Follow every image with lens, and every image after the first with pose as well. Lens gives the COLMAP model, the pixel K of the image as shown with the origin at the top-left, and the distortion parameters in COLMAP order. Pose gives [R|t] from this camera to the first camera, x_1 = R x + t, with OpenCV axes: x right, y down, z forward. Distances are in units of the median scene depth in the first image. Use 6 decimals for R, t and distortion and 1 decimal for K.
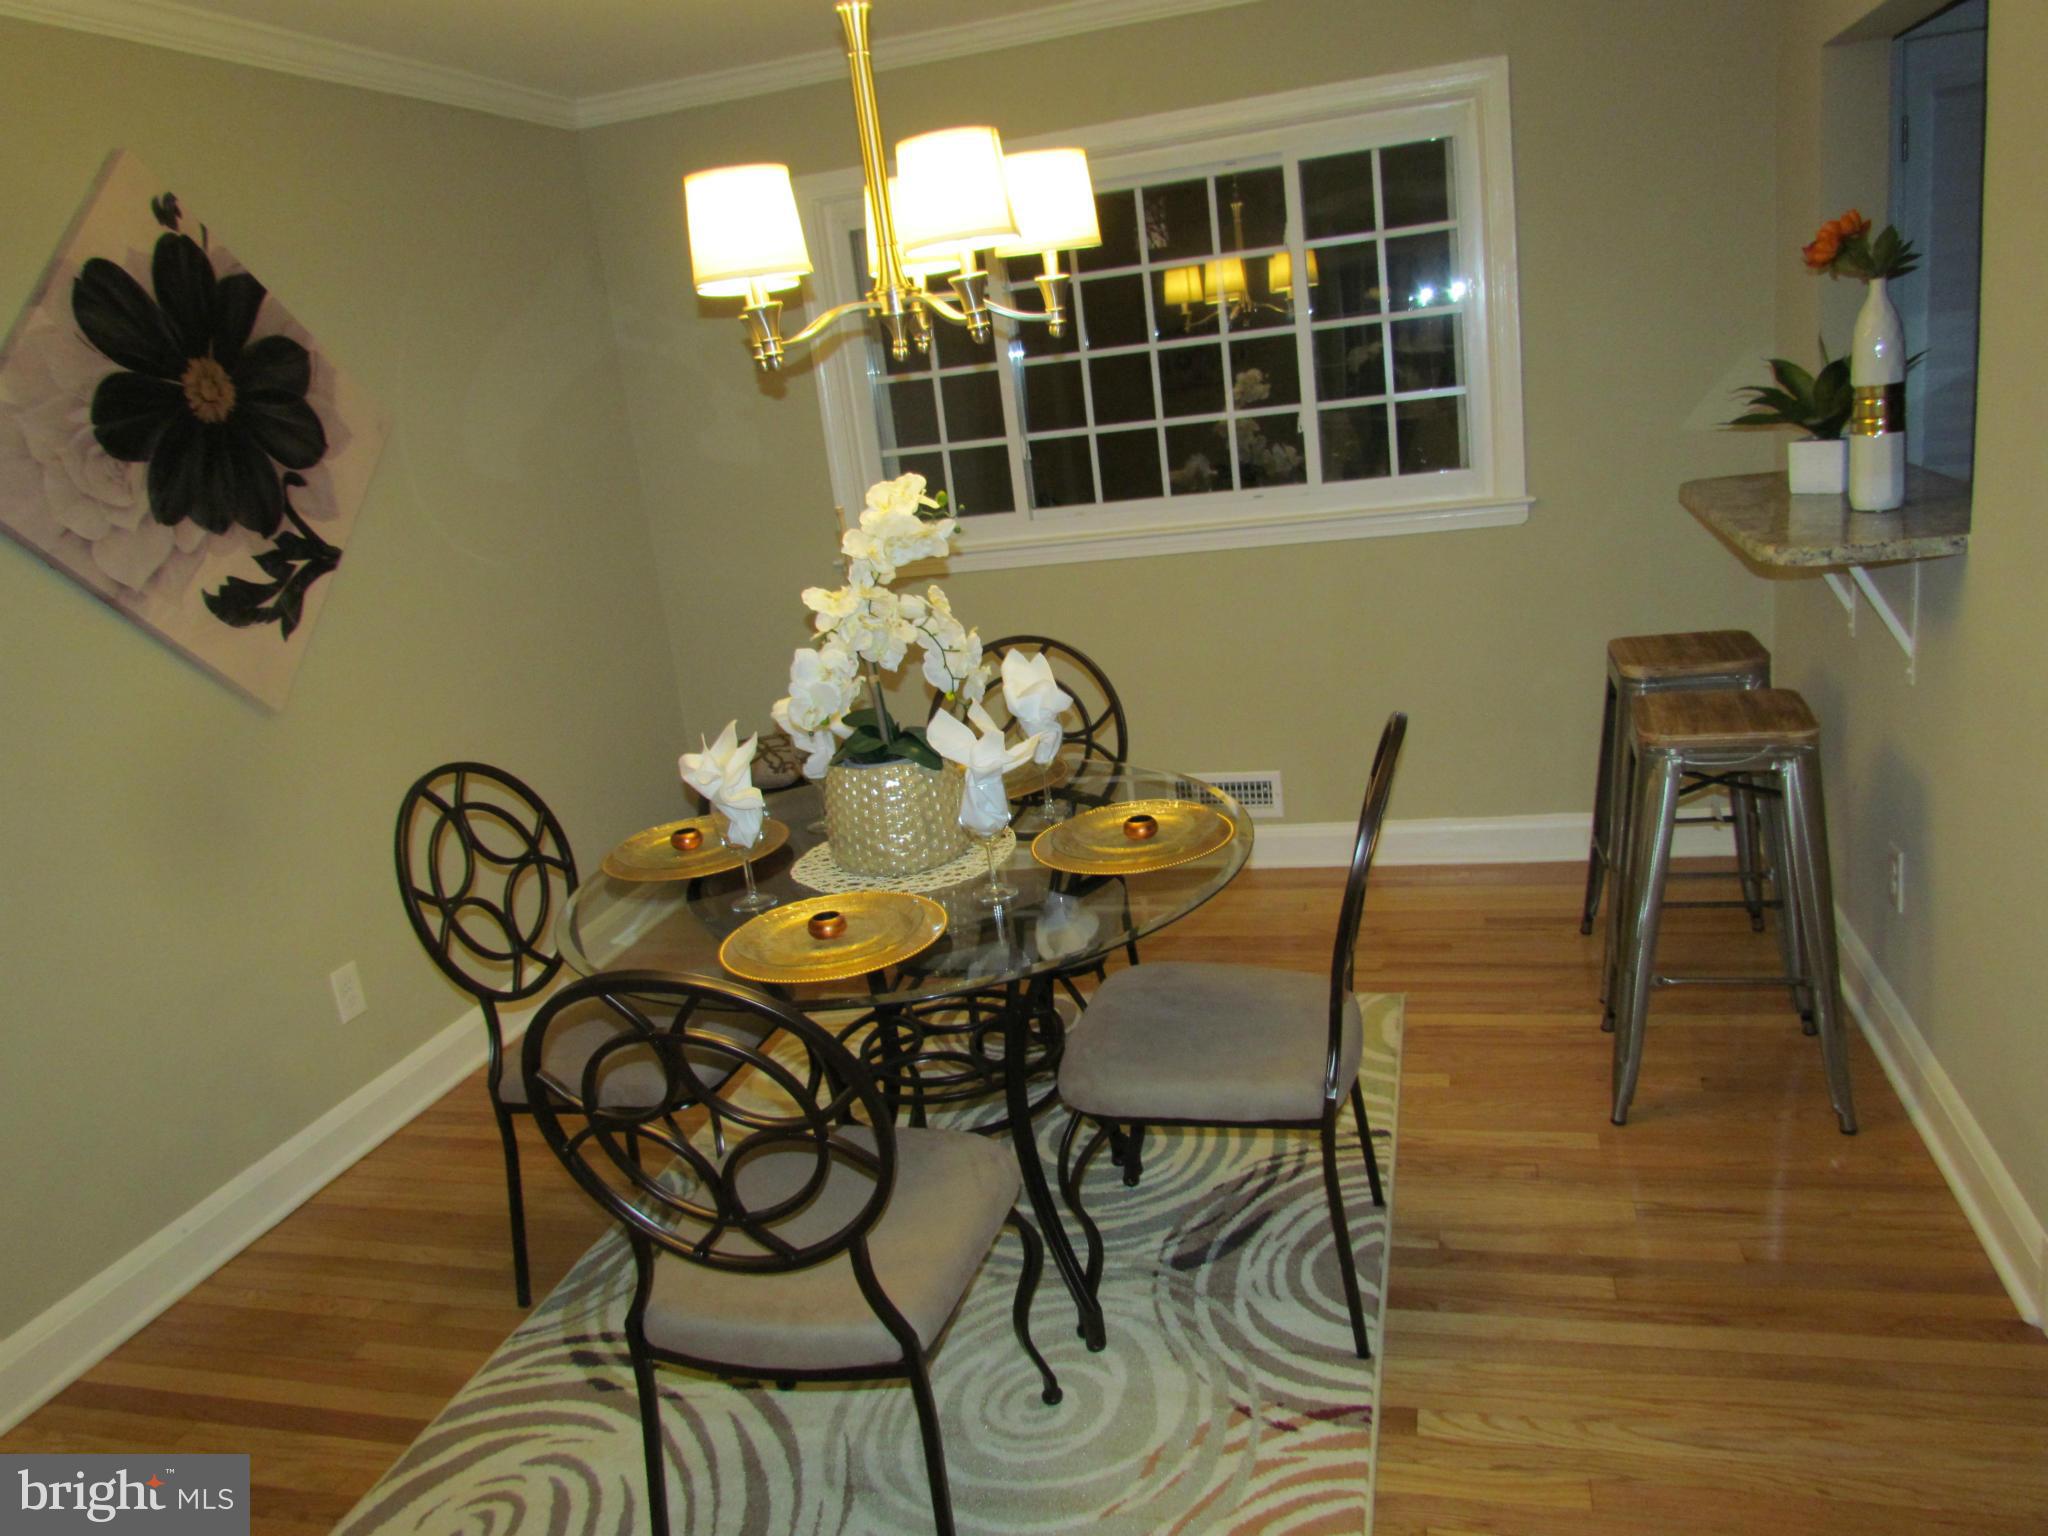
lens RADIAL K [[1445.5, 0, 1043.1], [0, 1445.5, 768.5], [0, 0, 1]] dist [-0.021783, 0.005605]
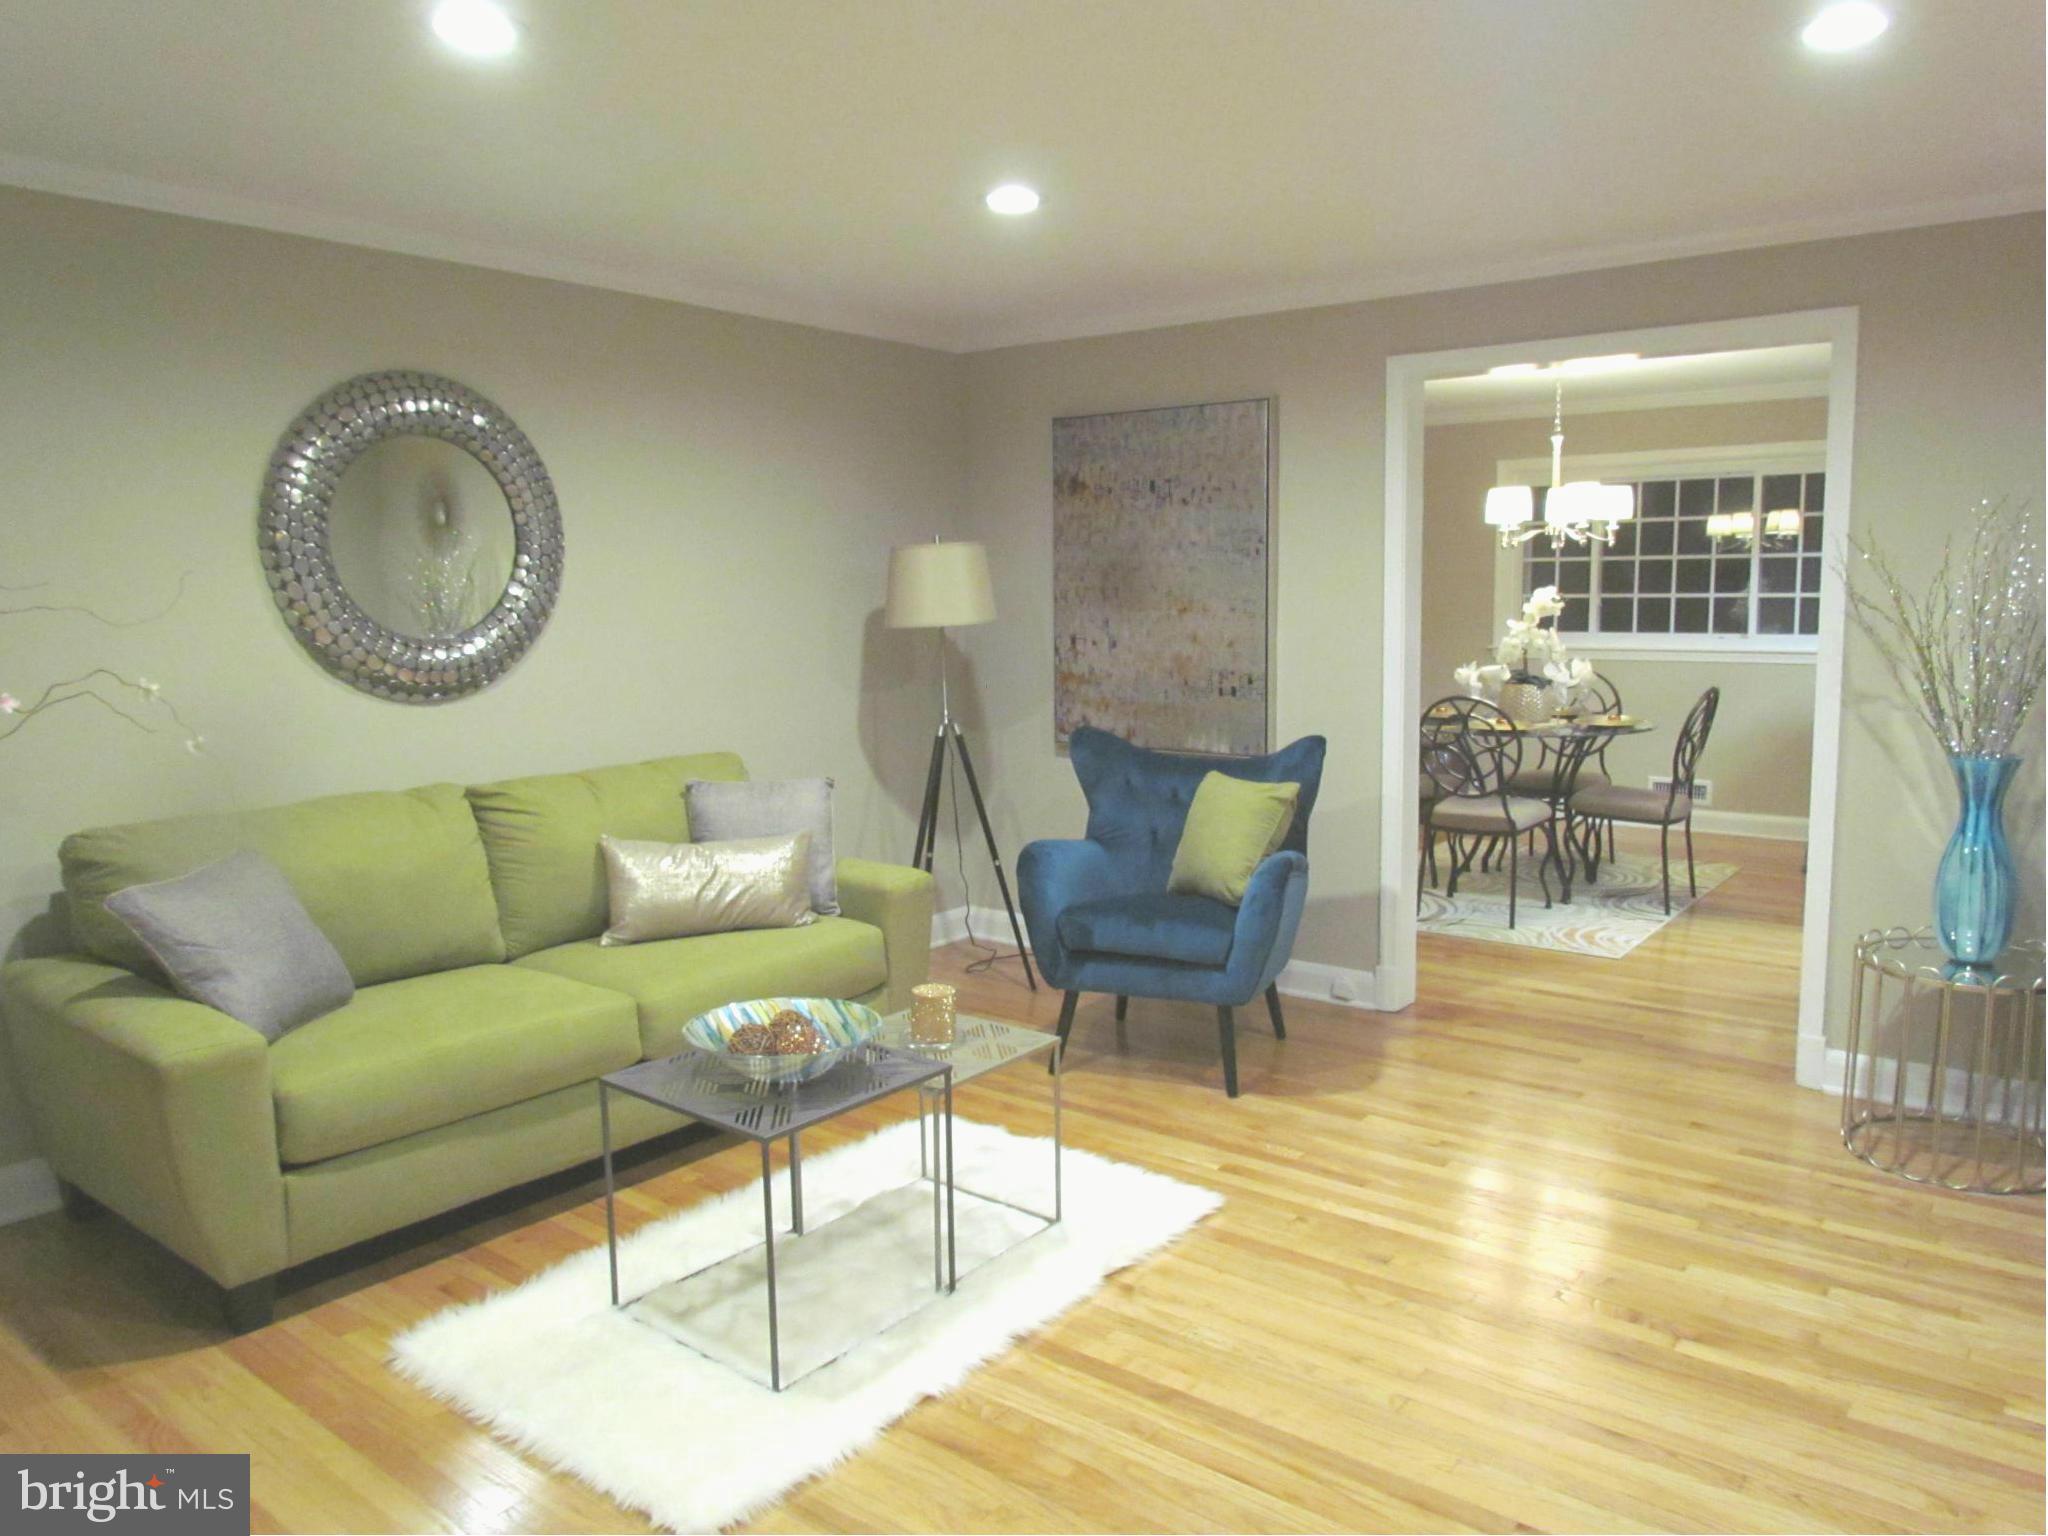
lens RADIAL K [[1445.5, 0, 1034.1], [0, 1445.5, 774.0], [0, 0, 1]] dist [-0.021783, 0.005605]
pose [[0.915079, 0.155664, -0.372020, 0.077078], [-0.197193, 0.977409, -0.076069, 0.477488], [0.351775, 0.142969, 0.925102, -1.624345]]
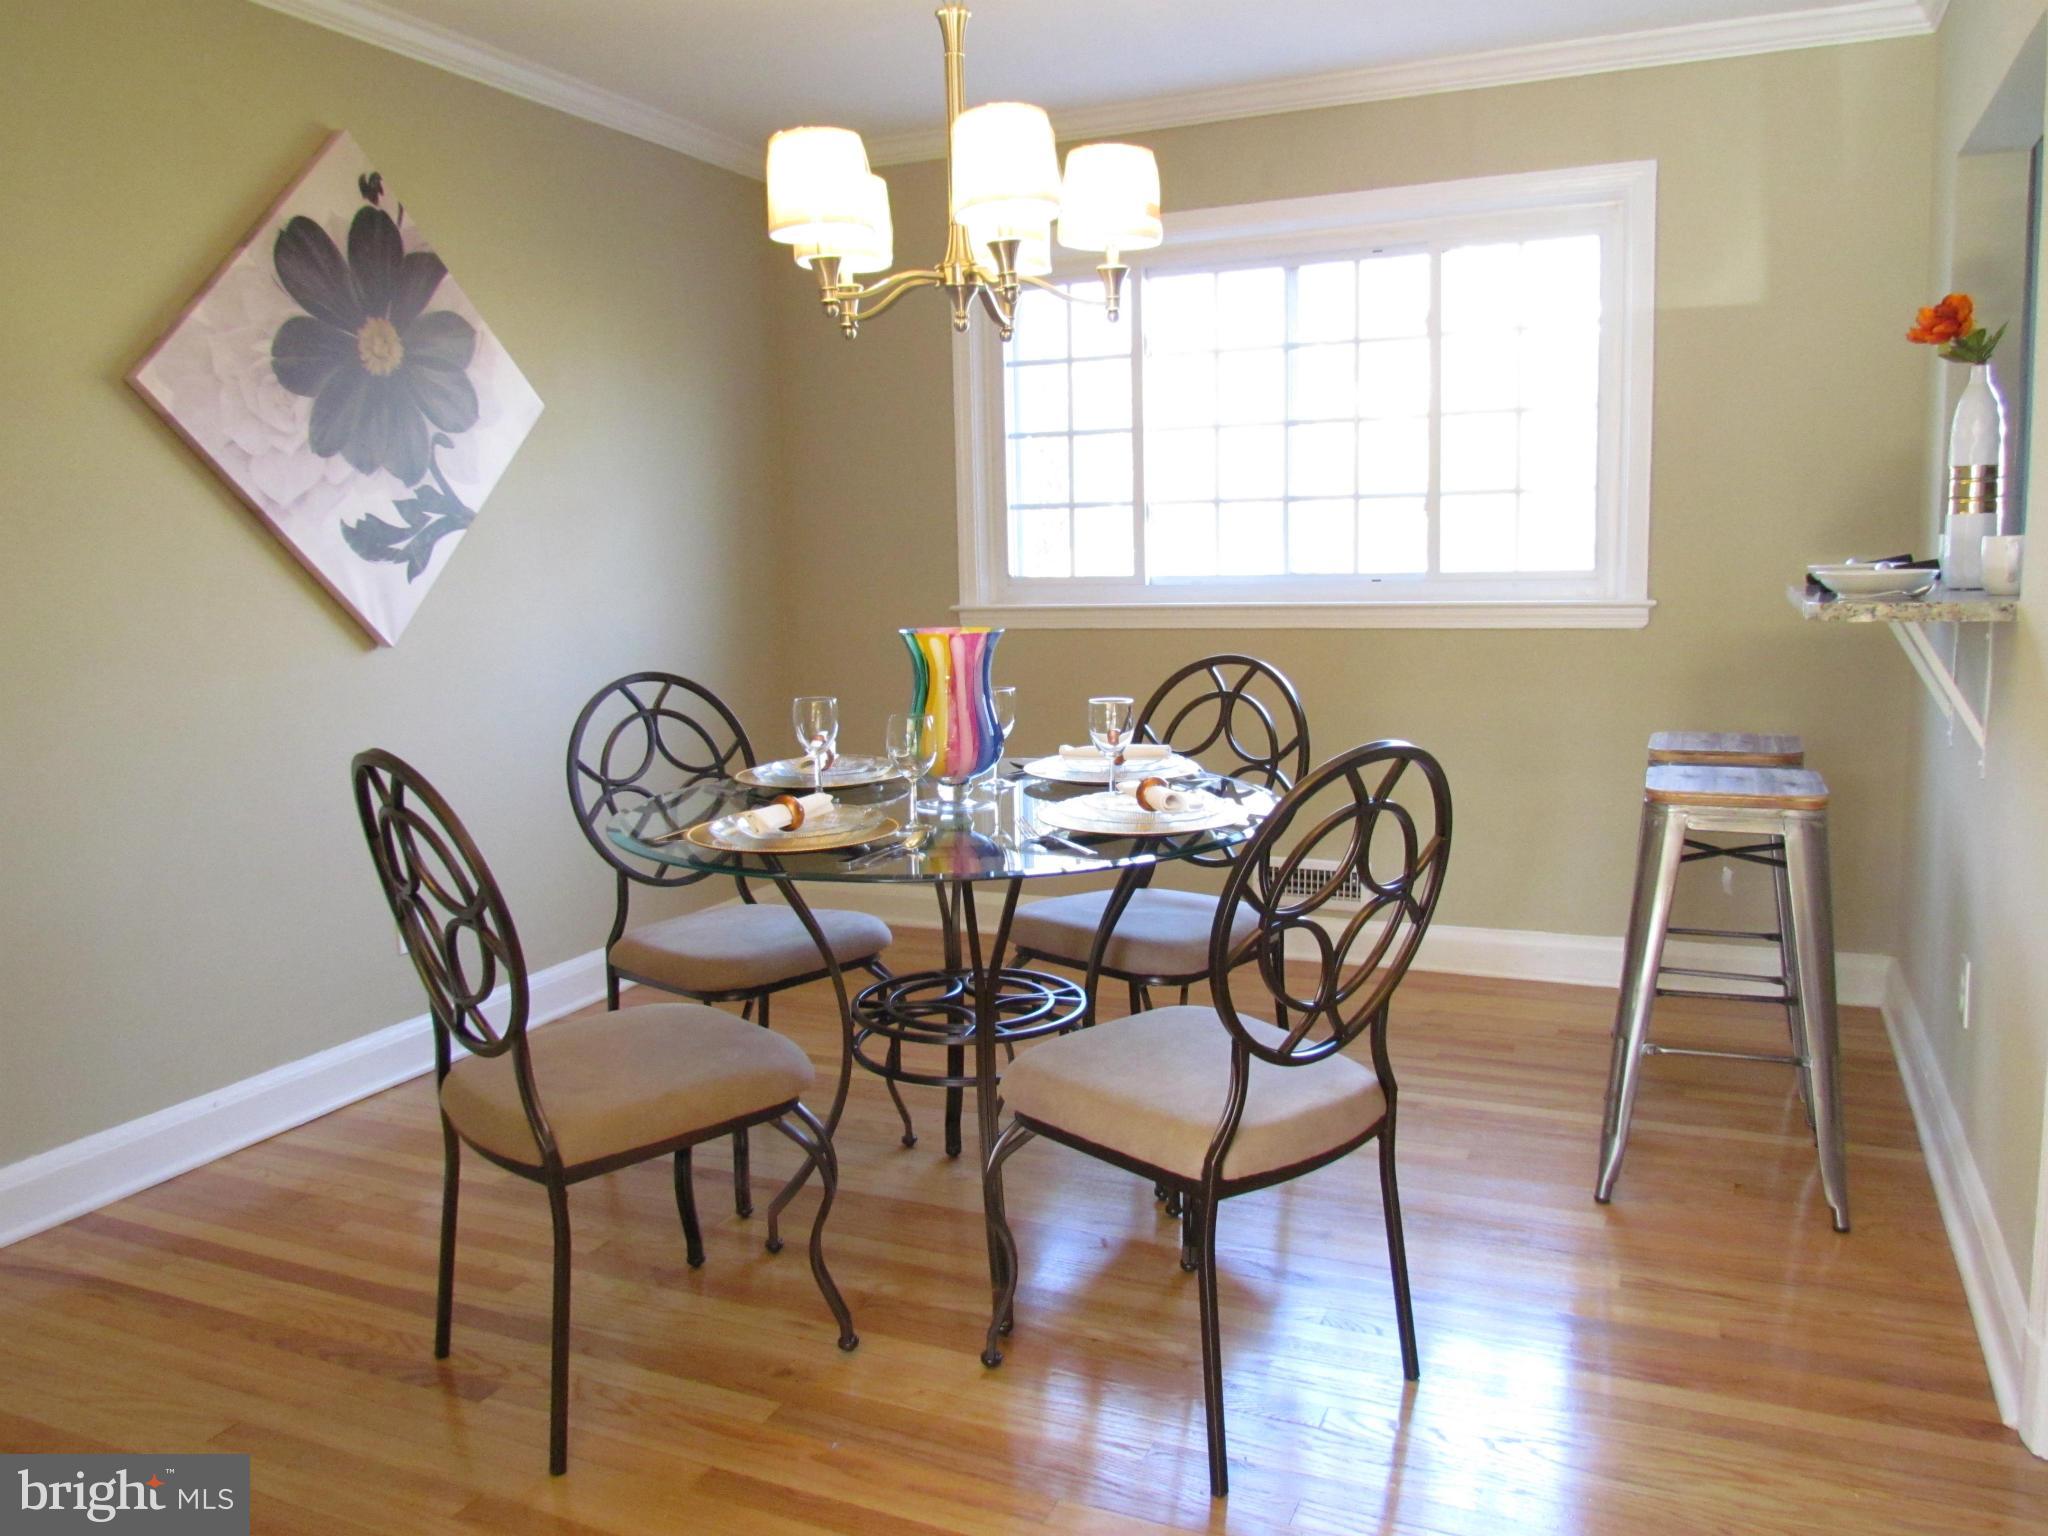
lens RADIAL K [[1540.1, 0, 1037.7], [0, 1540.1, 774.8], [0, 0, 1]] dist [-0.011999, -0.011117]
pose [[0.984385, 0.119439, -0.129308, 0.112506], [-0.132710, 0.986159, -0.099387, 0.116092], [0.115647, 0.114996, 0.986611, -0.068950]]
